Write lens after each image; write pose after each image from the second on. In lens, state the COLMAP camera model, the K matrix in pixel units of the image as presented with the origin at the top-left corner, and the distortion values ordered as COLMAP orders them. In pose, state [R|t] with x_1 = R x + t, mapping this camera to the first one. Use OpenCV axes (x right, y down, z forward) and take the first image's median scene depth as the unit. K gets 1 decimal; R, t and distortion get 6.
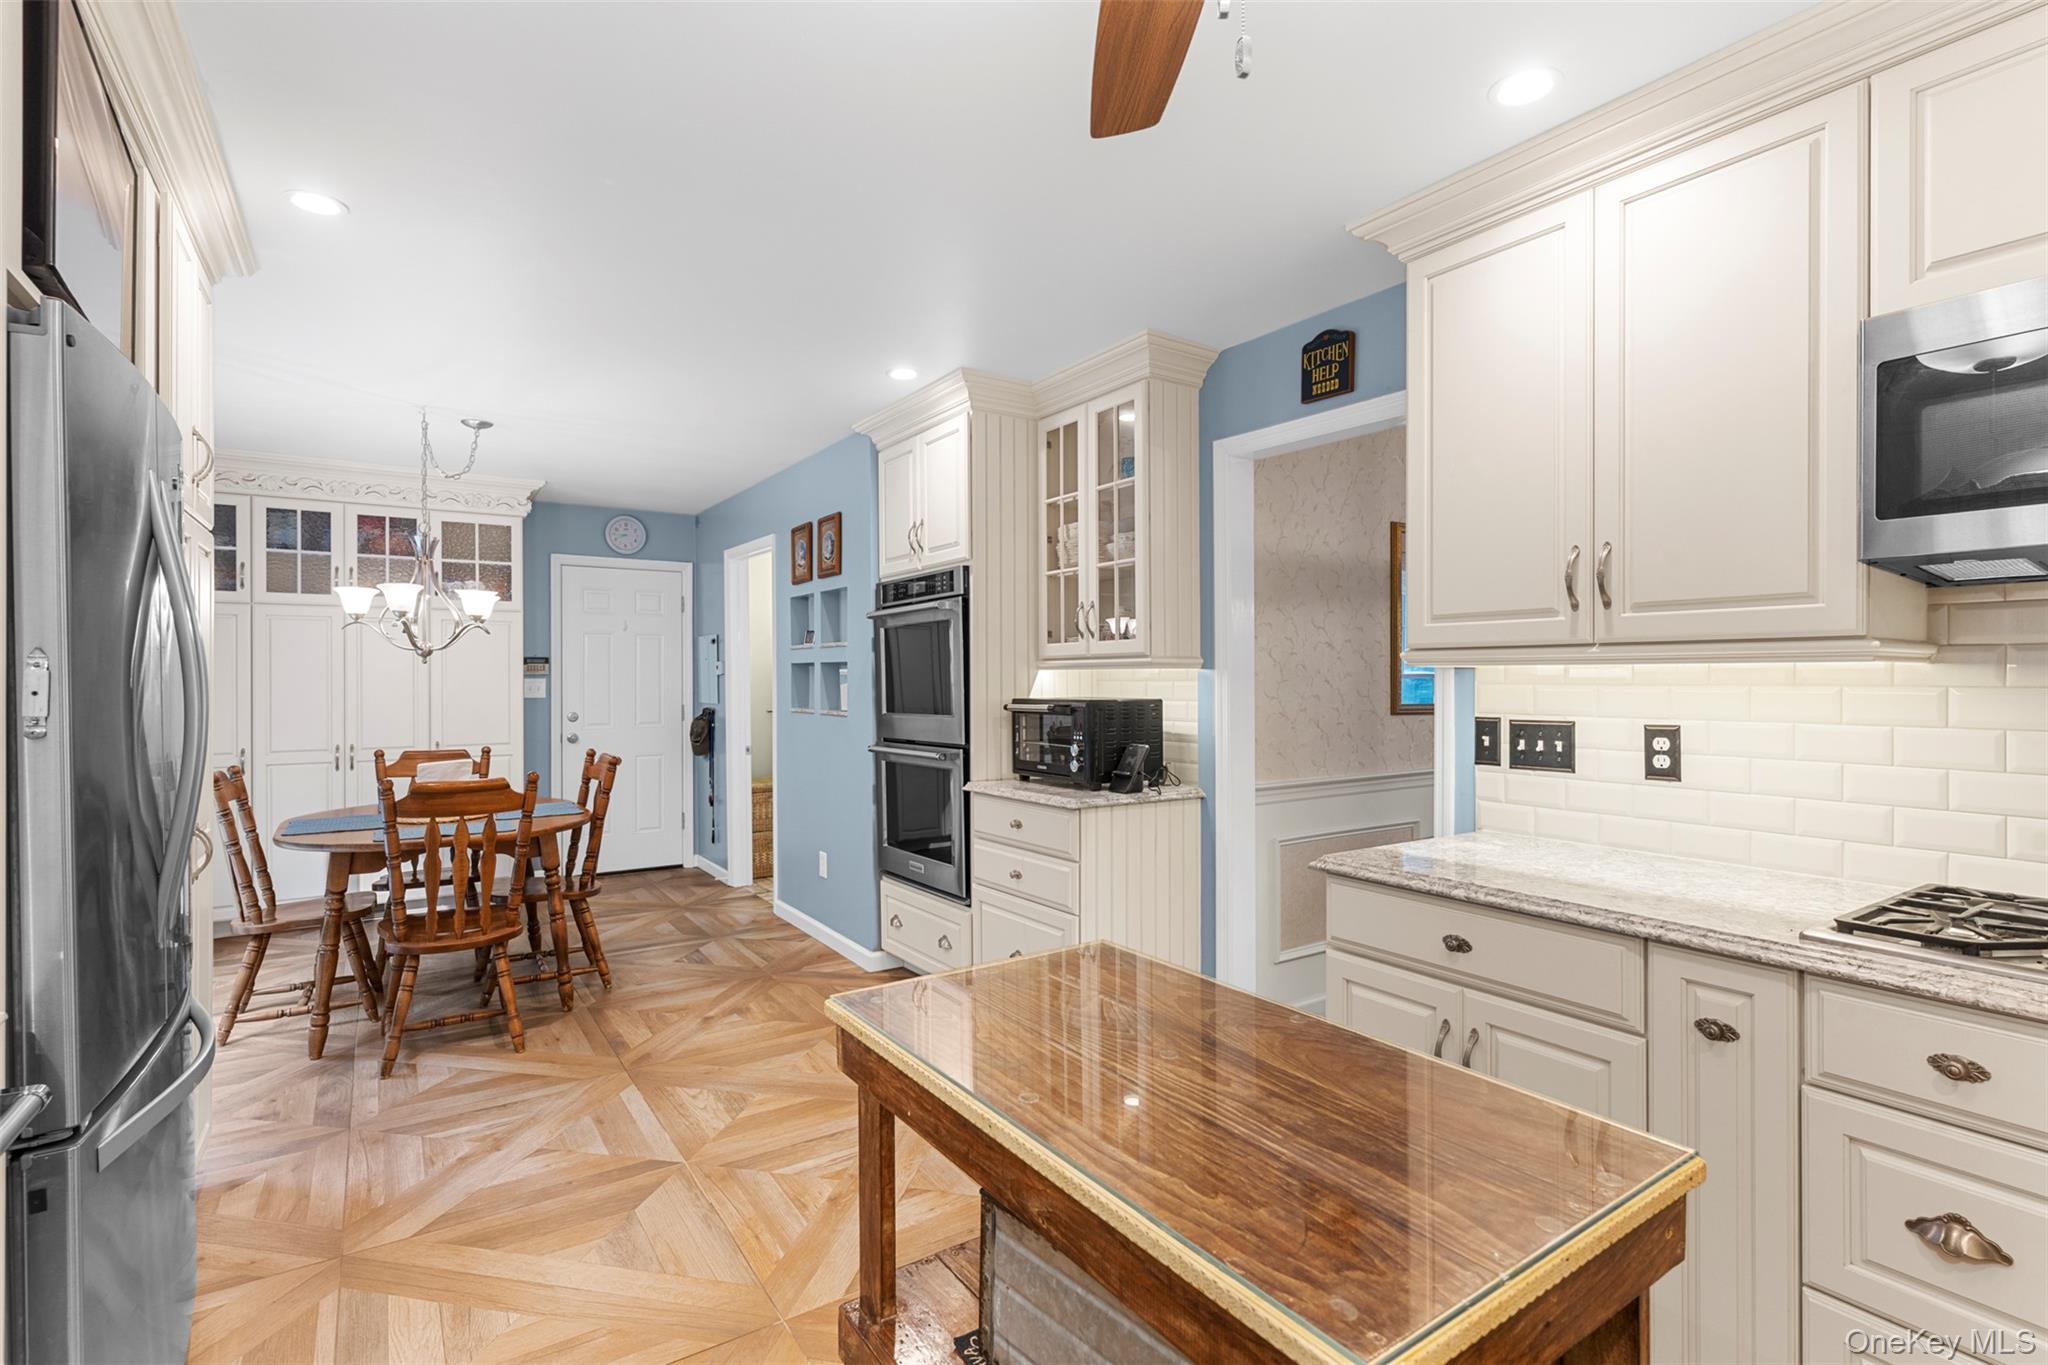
lens RADIAL K [[976.4, 0, 1016.9], [0, 976.4, 678.7], [0, 0, 1]] dist [0.000889, -0.000121]
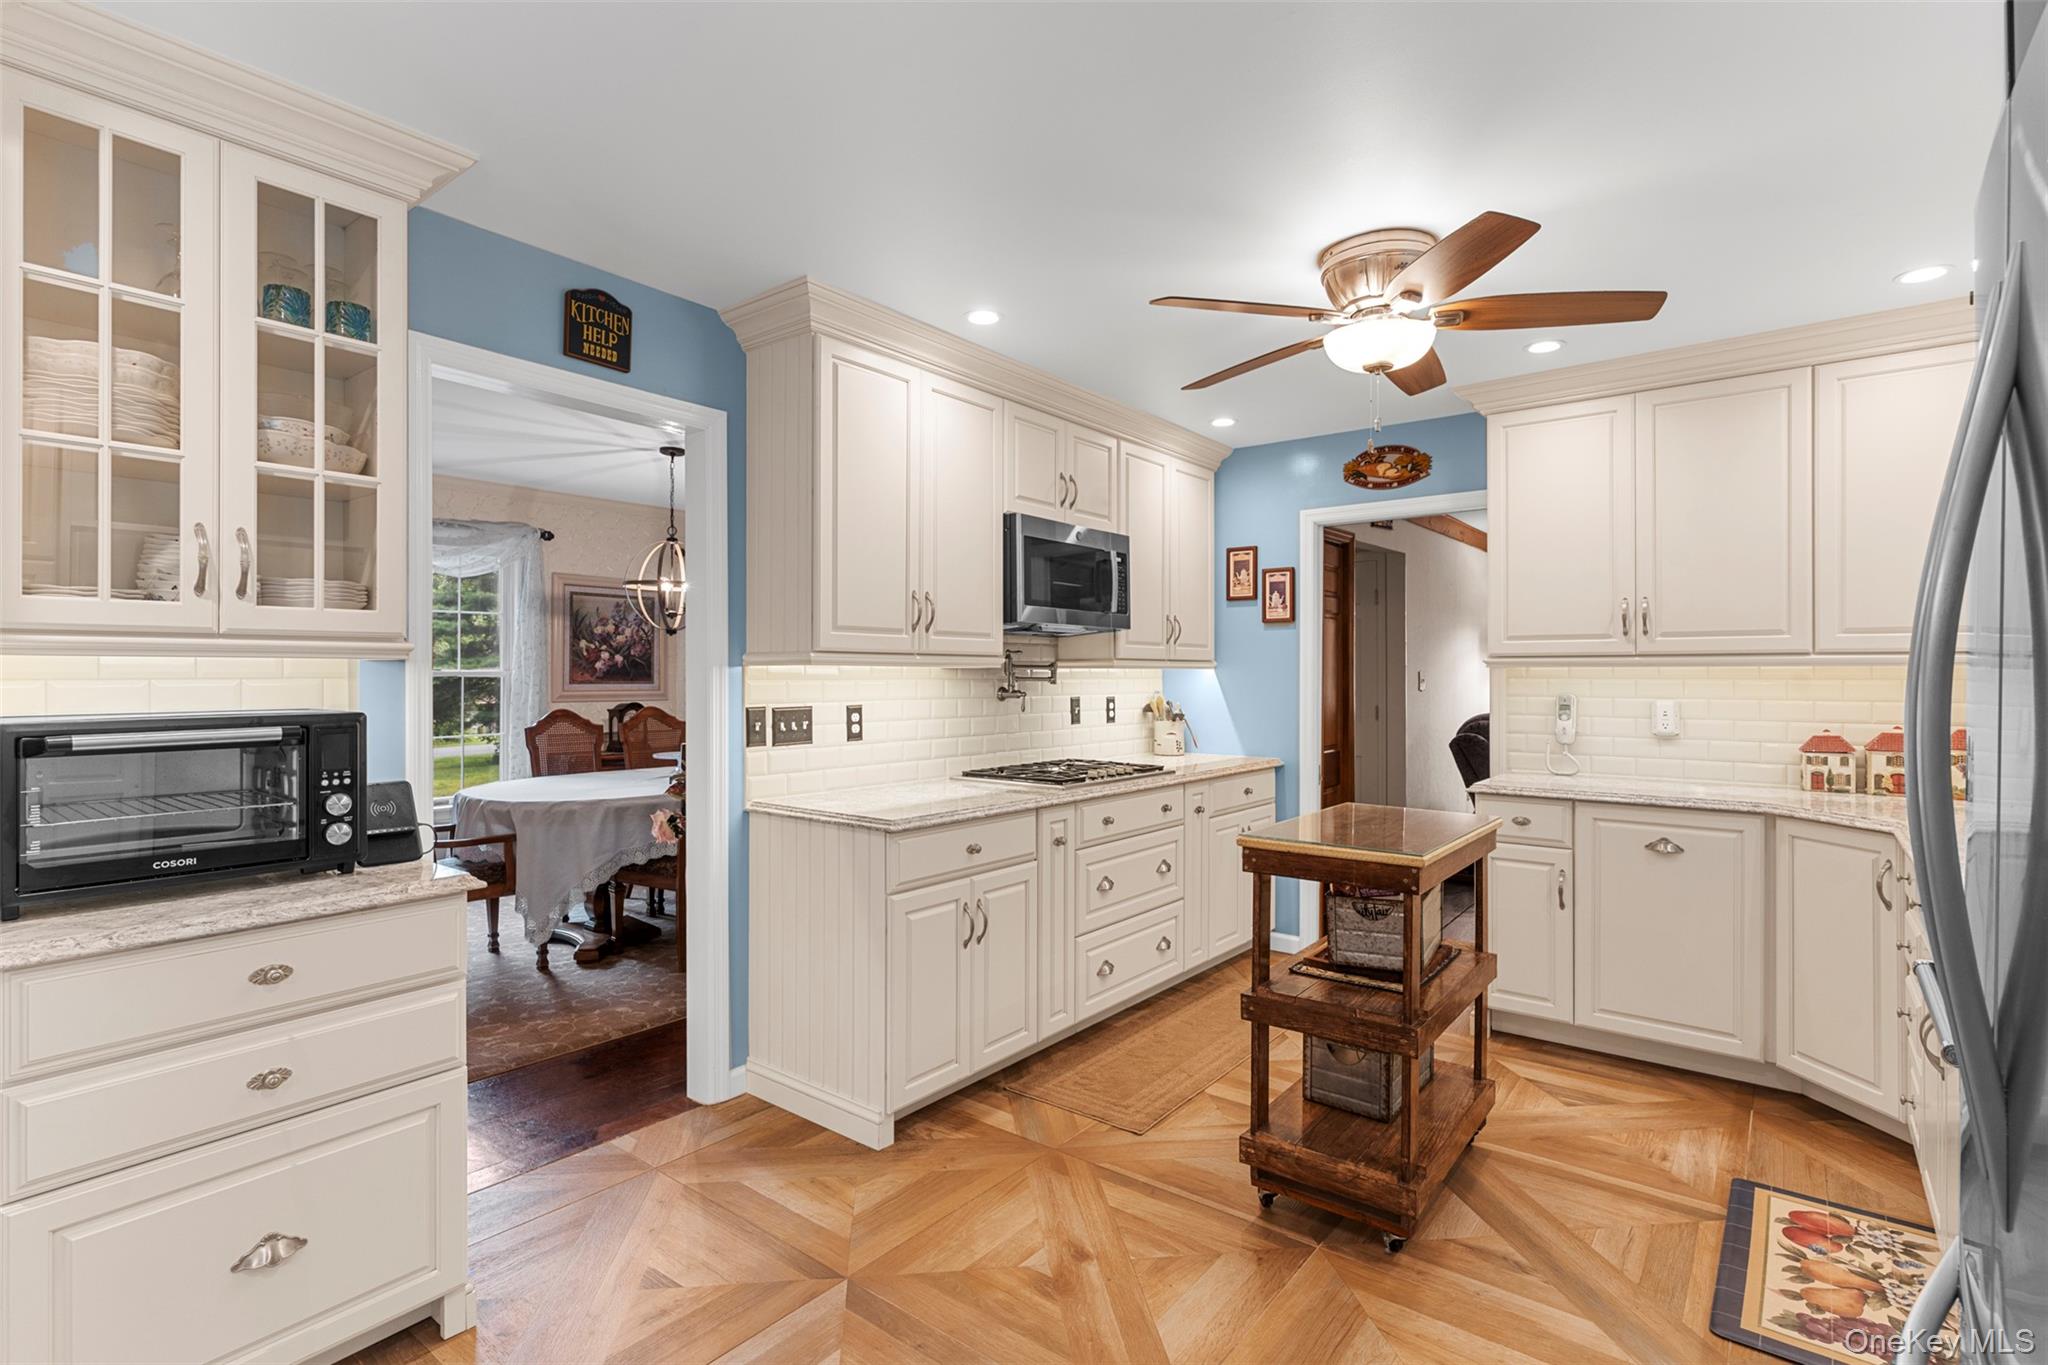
lens RADIAL K [[976.4, 0, 1011.0], [0, 976.4, 674.8], [0, 0, 1]] dist [0.000889, -0.000121]
pose [[-0.310498, 0.000034, 0.950574, -0.492643], [-0.000550, 1.000000, -0.000215, -0.000341], [-0.950574, -0.000590, -0.310498, 0.685136]]
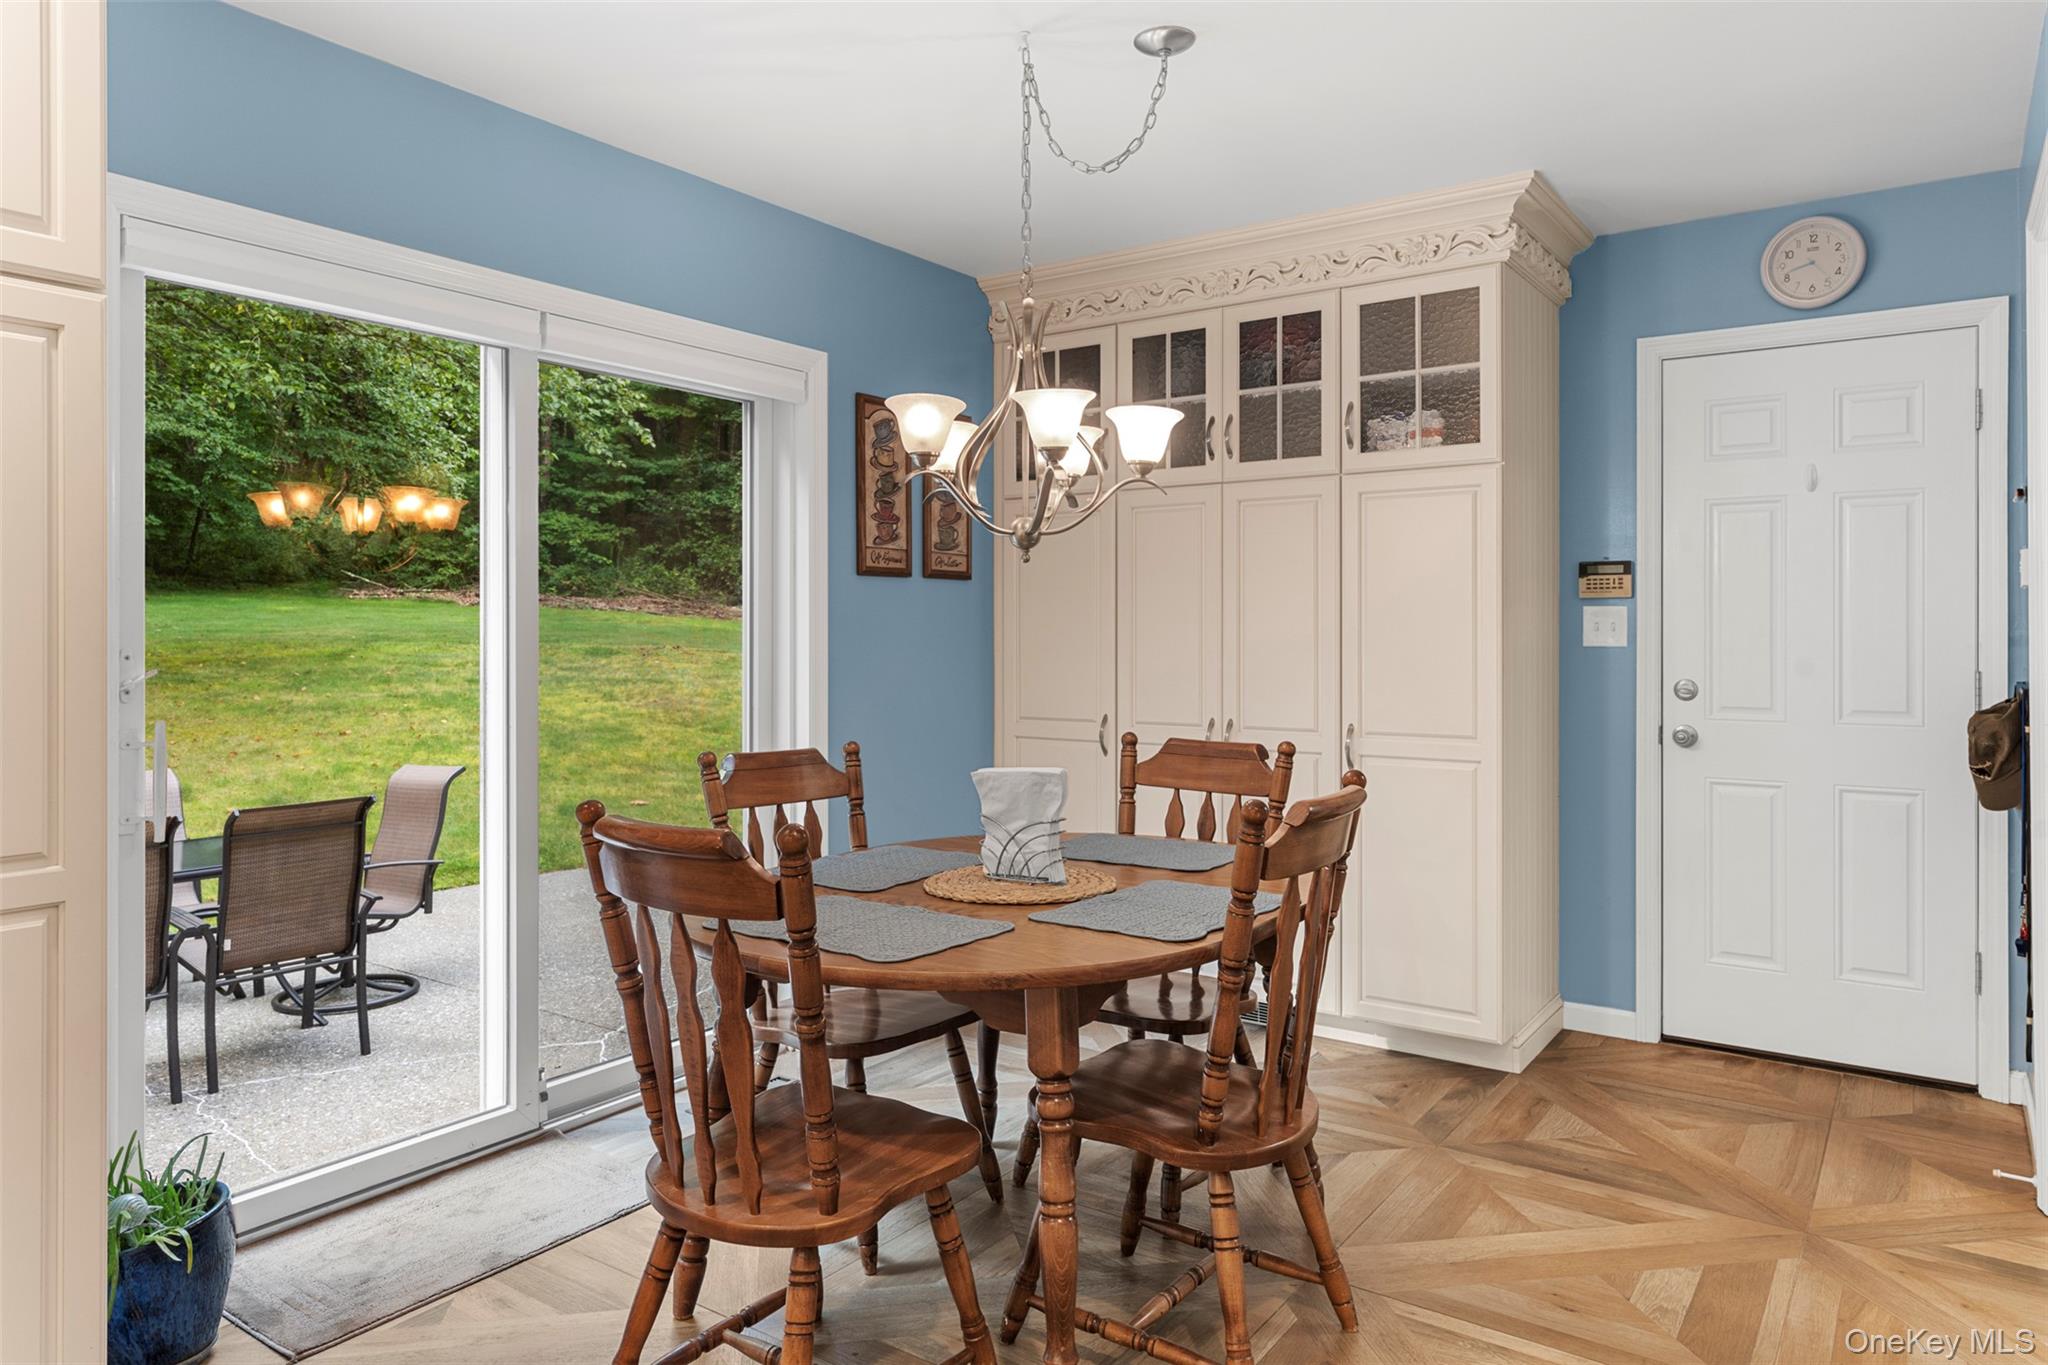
lens RADIAL K [[1299.8, 0, 1025.7], [0, 1299.8, 634.6], [0, 0, 1]] dist [0.008514, -0.002648]
pose [[0.367190, 0.004329, -0.930136, -0.003175], [-0.001343, 0.999991, 0.004124, 0.017777], [0.930145, -0.000265, 0.367192, 0.772227]]
